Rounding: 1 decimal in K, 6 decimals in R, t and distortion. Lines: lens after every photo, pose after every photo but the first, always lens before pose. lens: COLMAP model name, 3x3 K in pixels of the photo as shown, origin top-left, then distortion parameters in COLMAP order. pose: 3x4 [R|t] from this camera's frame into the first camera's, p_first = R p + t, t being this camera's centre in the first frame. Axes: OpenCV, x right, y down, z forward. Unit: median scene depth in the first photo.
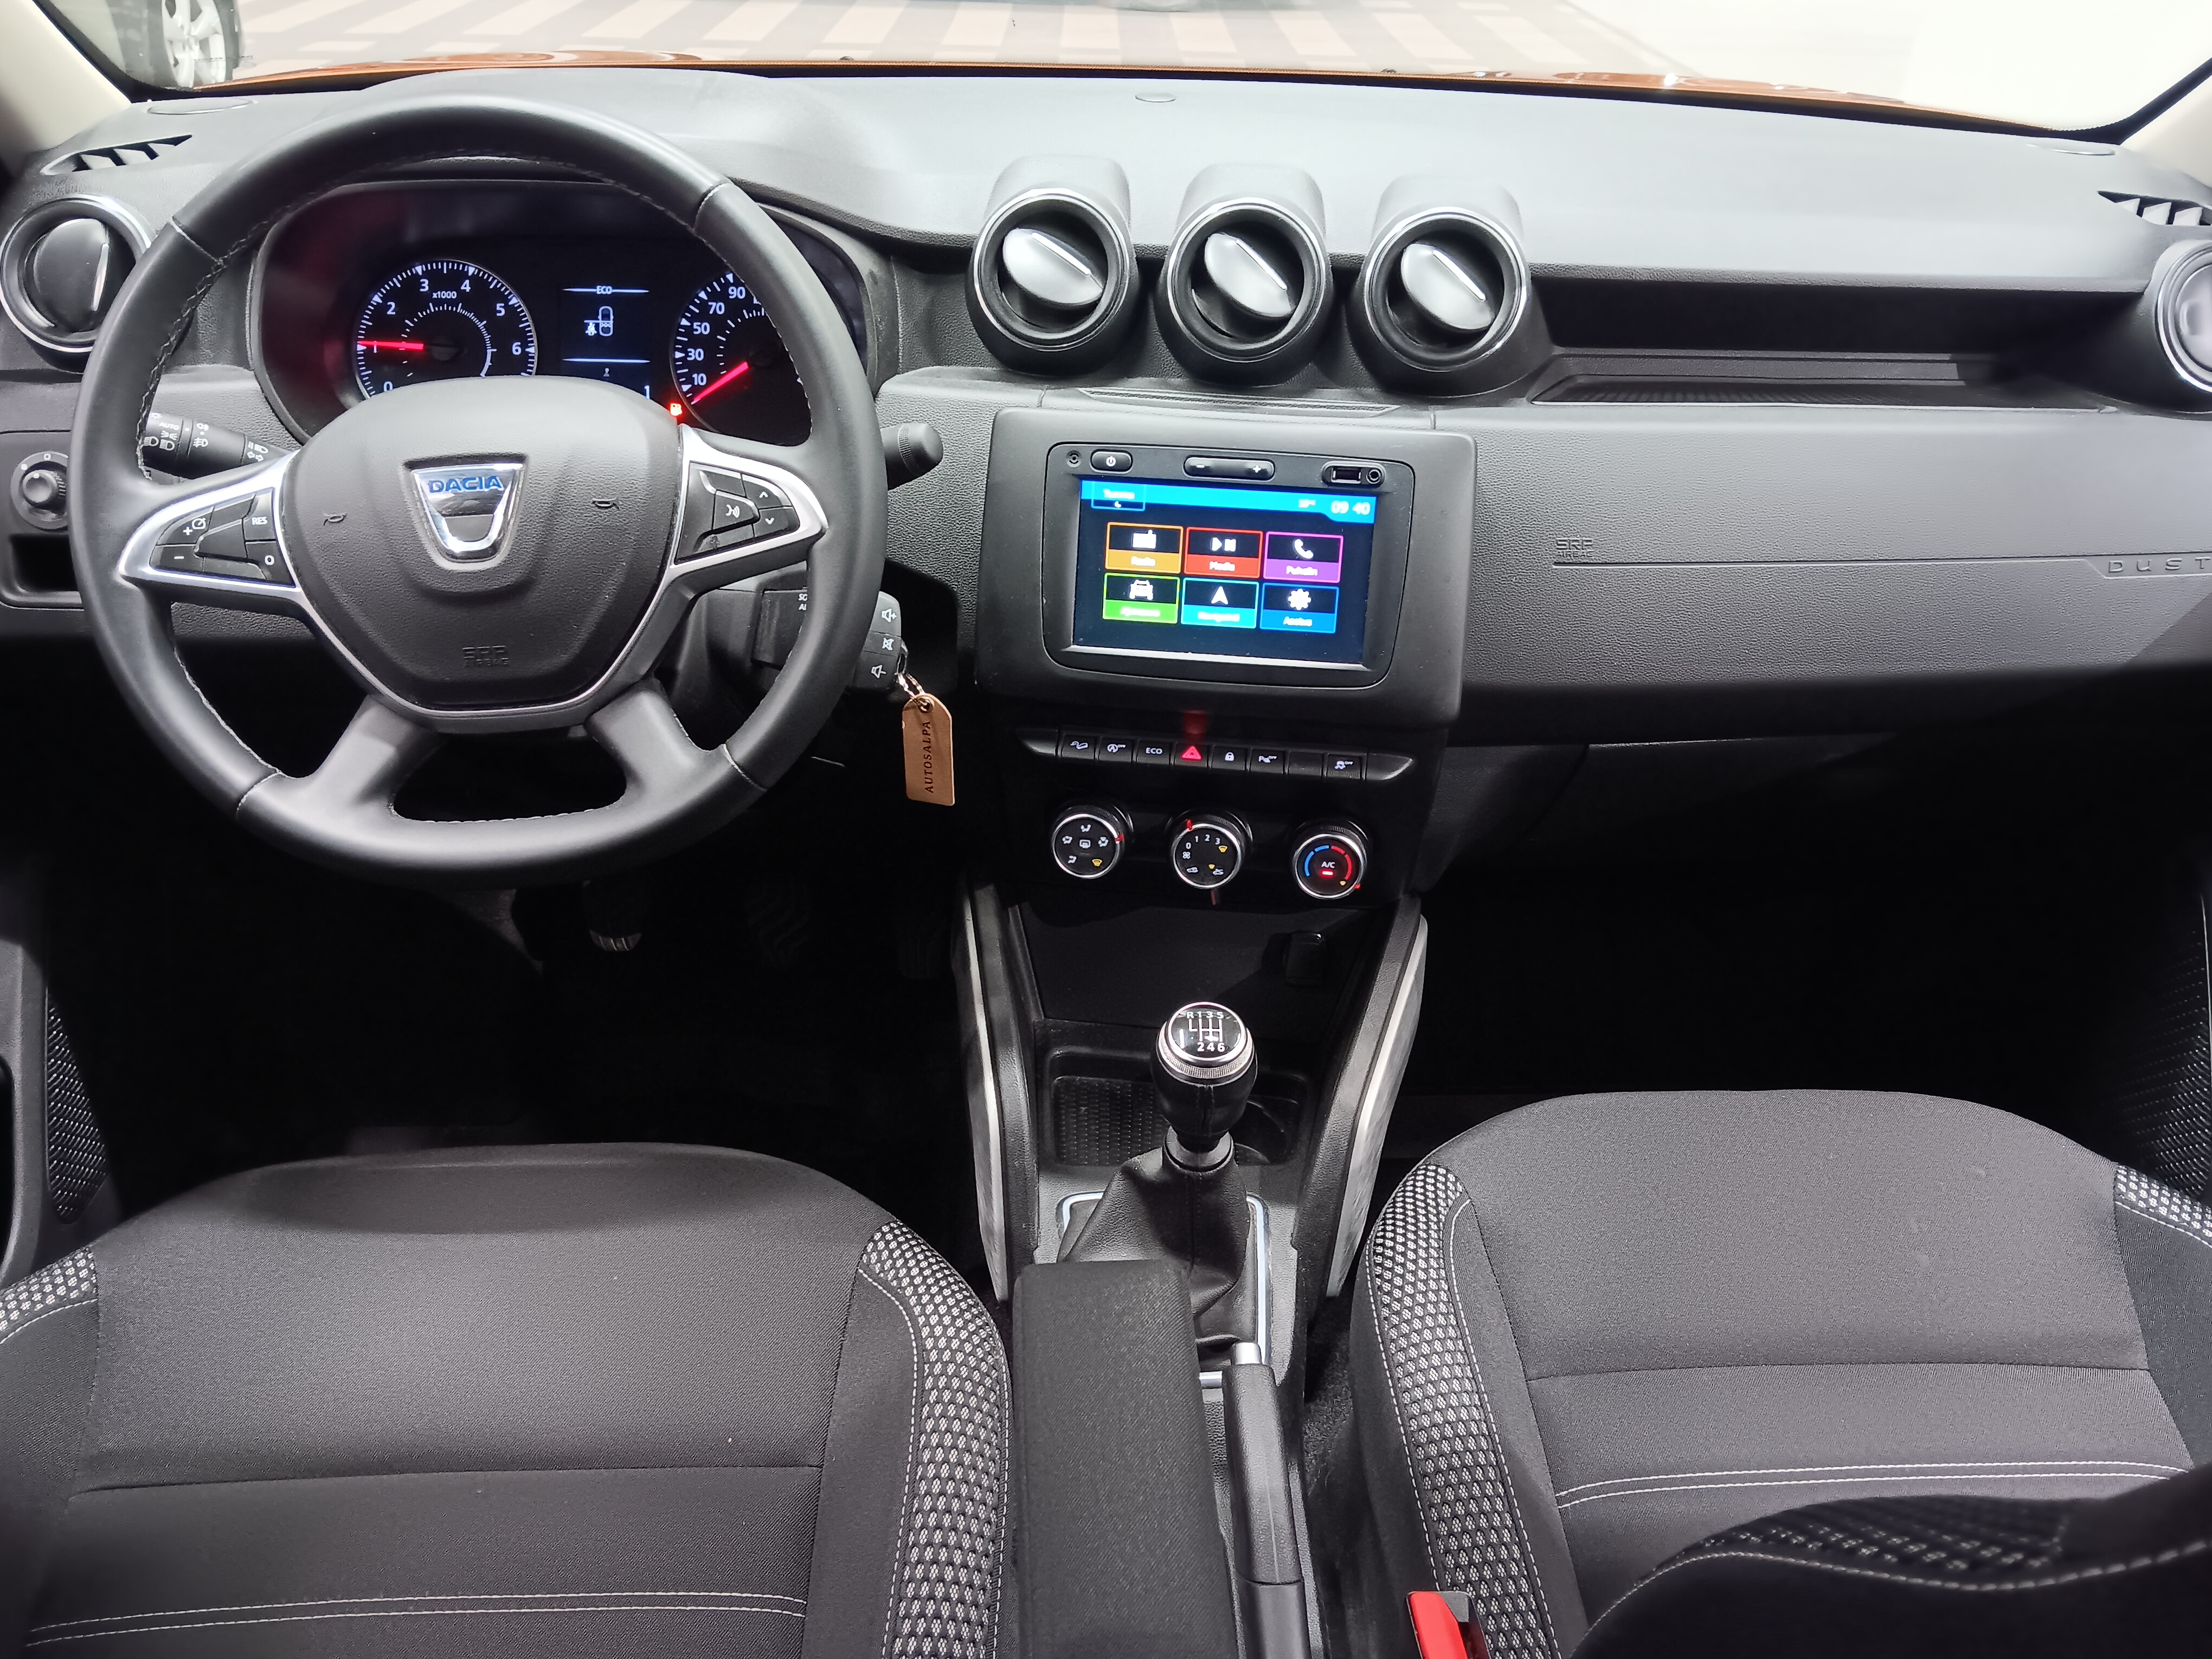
lens RADIAL K [[1822.9, 0, 1106.0], [0, 1822.9, 829.5], [0, 0, 1]] dist [0.159017, -0.325928]
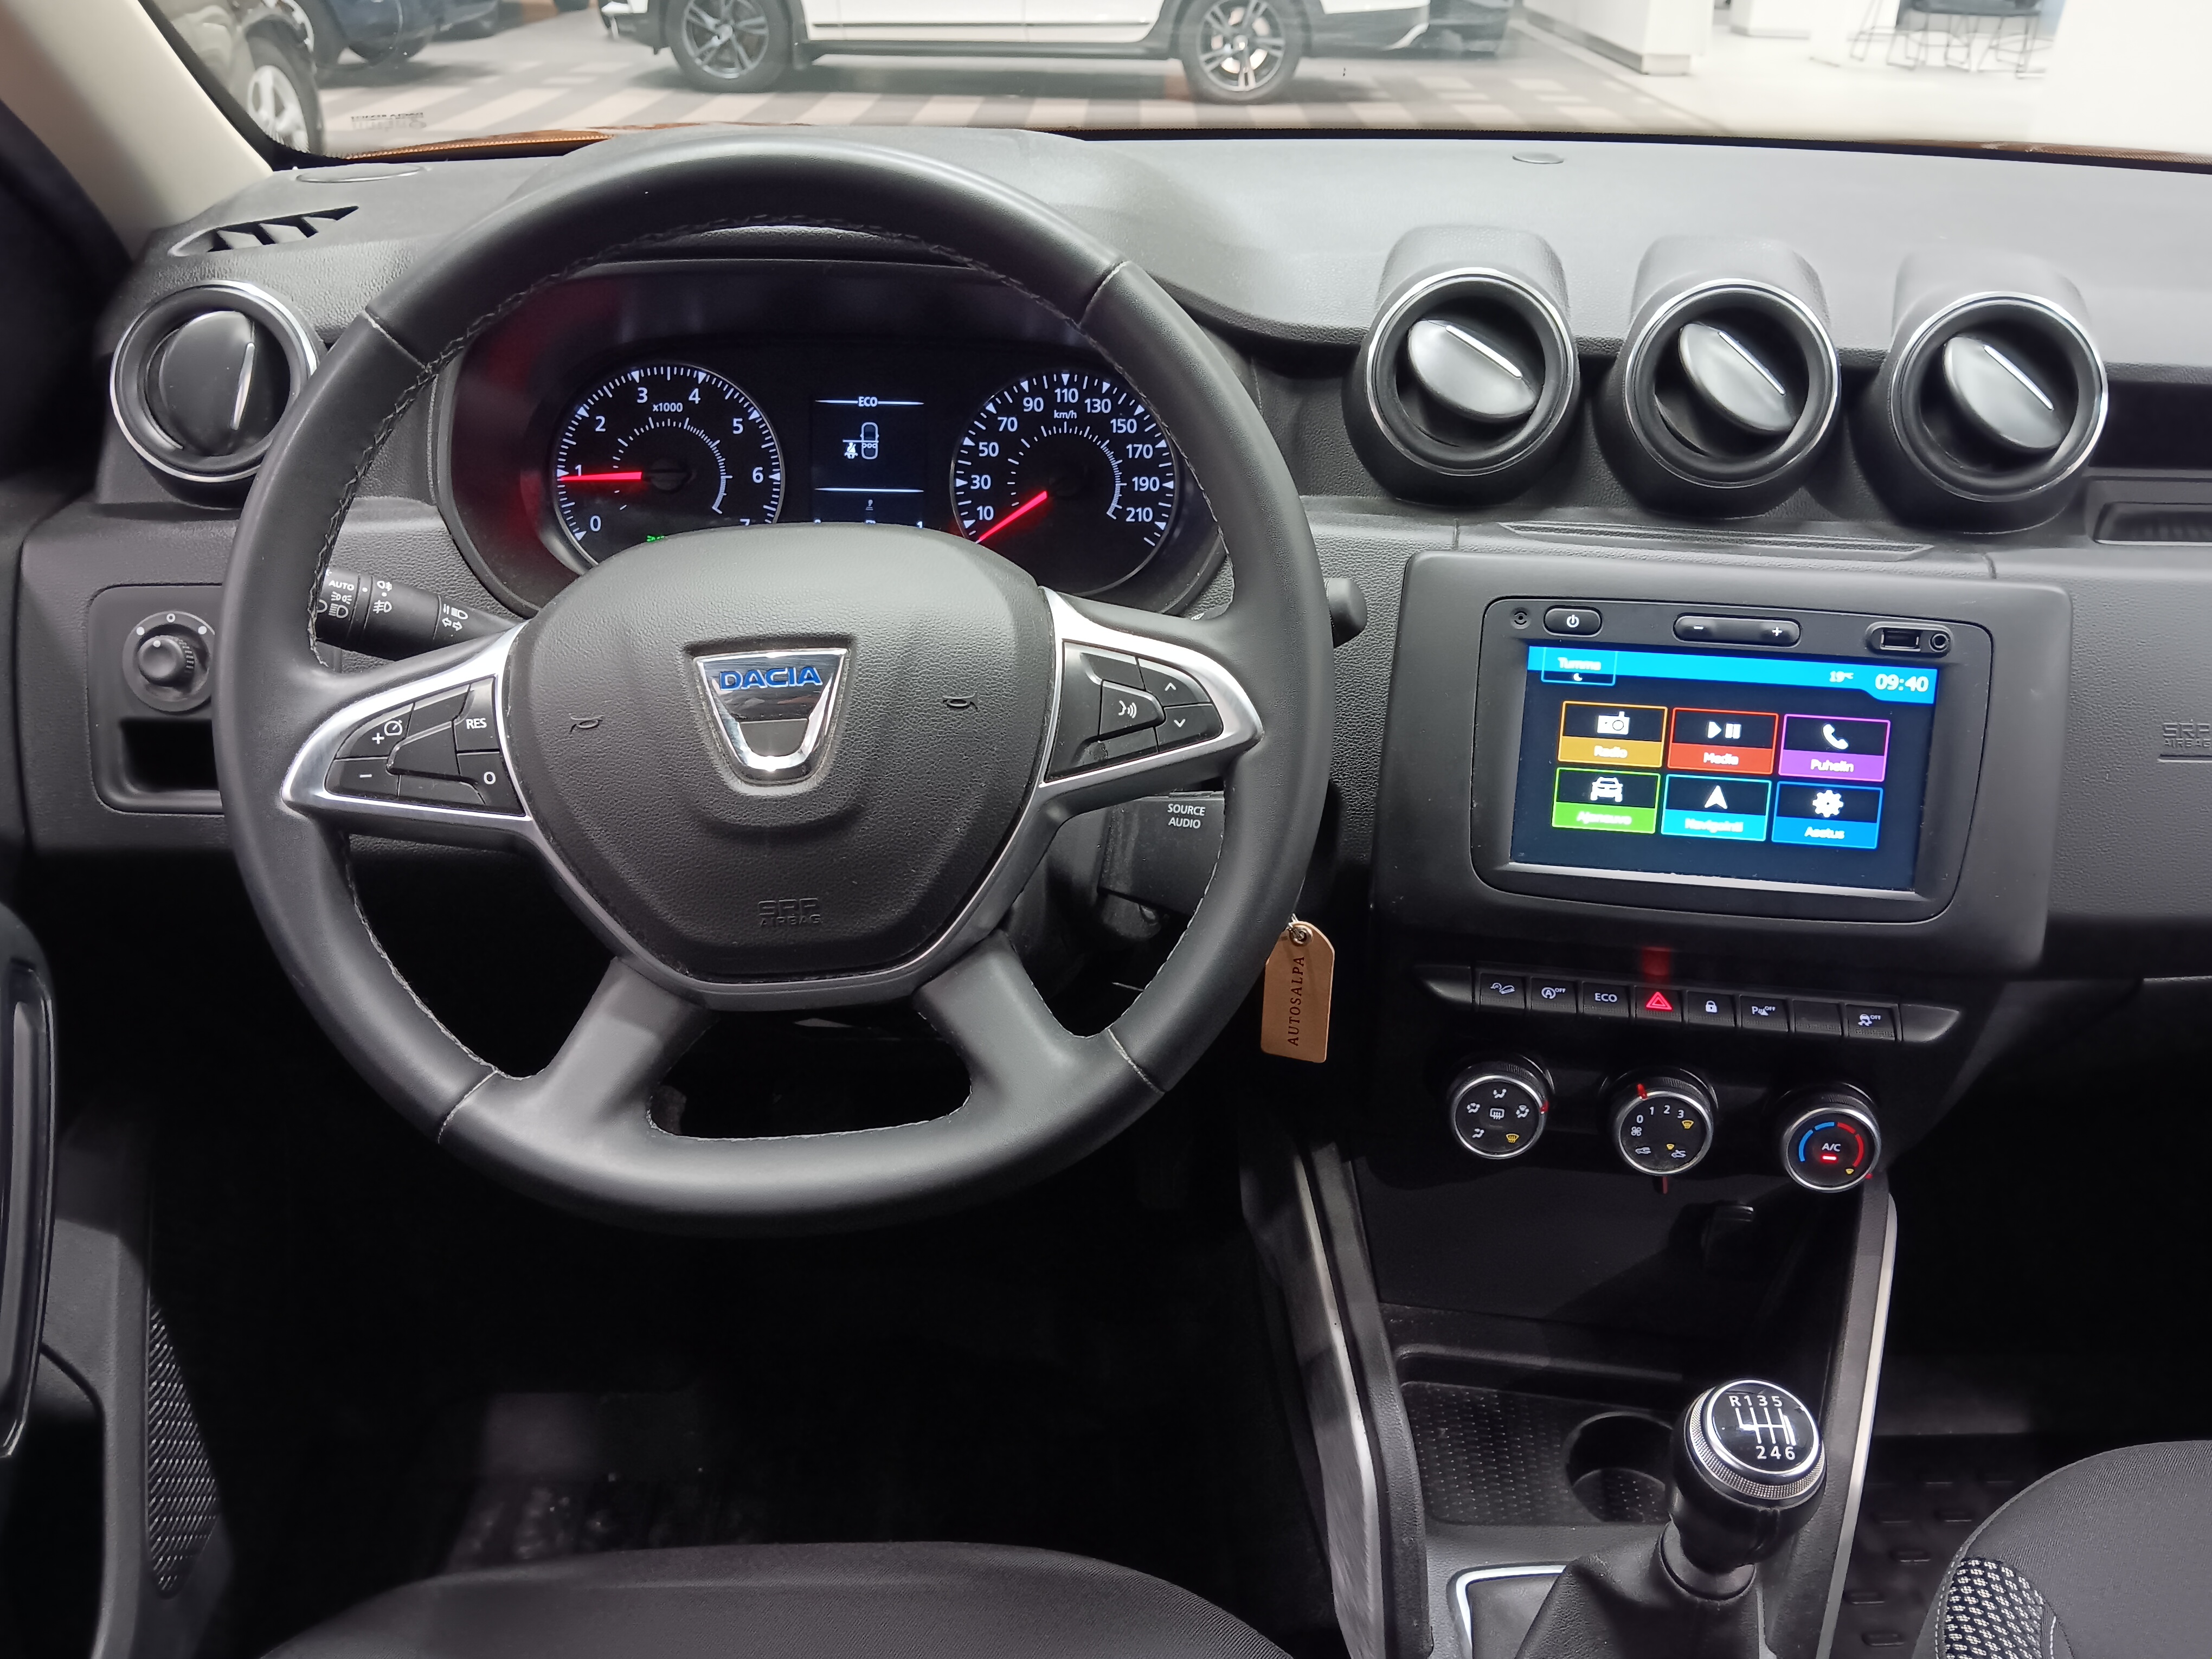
lens RADIAL K [[1787.3, 0, 1106.0], [0, 1787.3, 829.5], [0, 0, 1]] dist [0.262983, -0.698714]
pose [[0.999866, 0.001503, -0.016326, -0.172497], [-0.002201, 0.999082, -0.042777, -0.082434], [0.016247, 0.042807, 0.998951, 0.256008]]
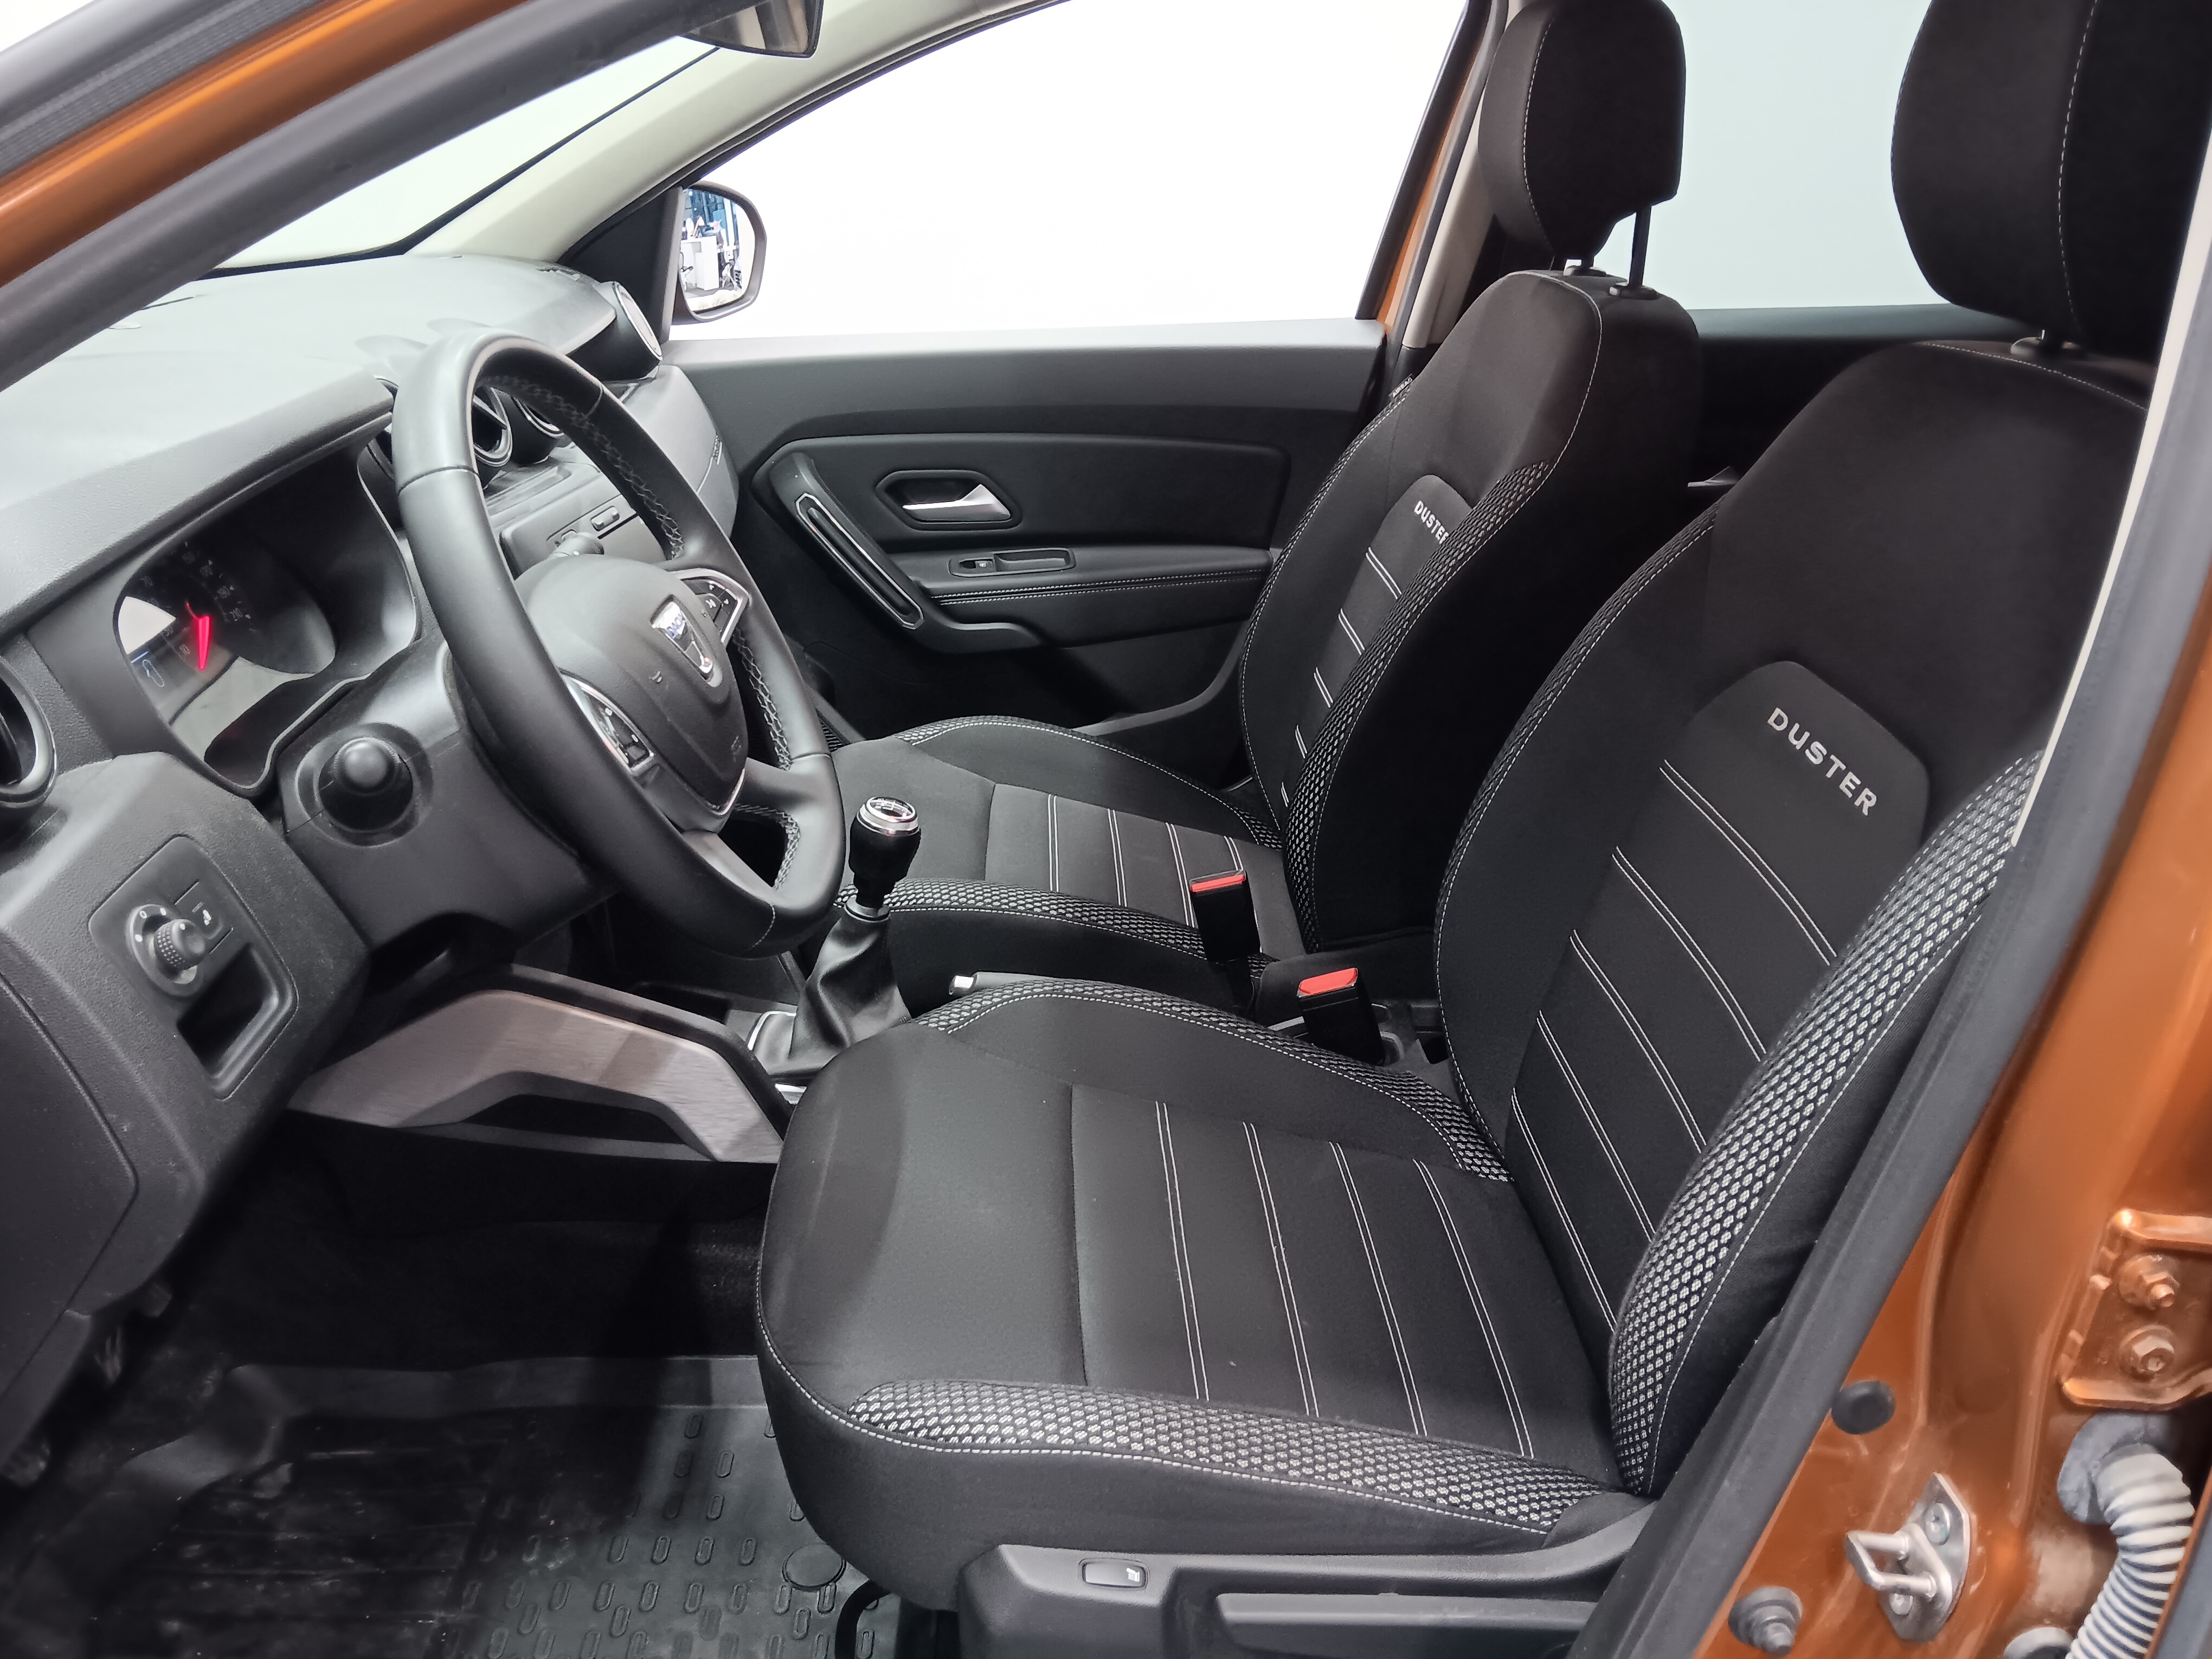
lens RADIAL K [[1822.9, 0, 1106.0], [0, 1822.9, 829.5], [0, 0, 1]] dist [0.159017, -0.325928]
pose [[0.020348, -0.410339, 0.911706, -1.253830], [0.487721, 0.800106, 0.349226, -0.301401], [-0.872762, 0.437552, 0.216411, 0.454916]]
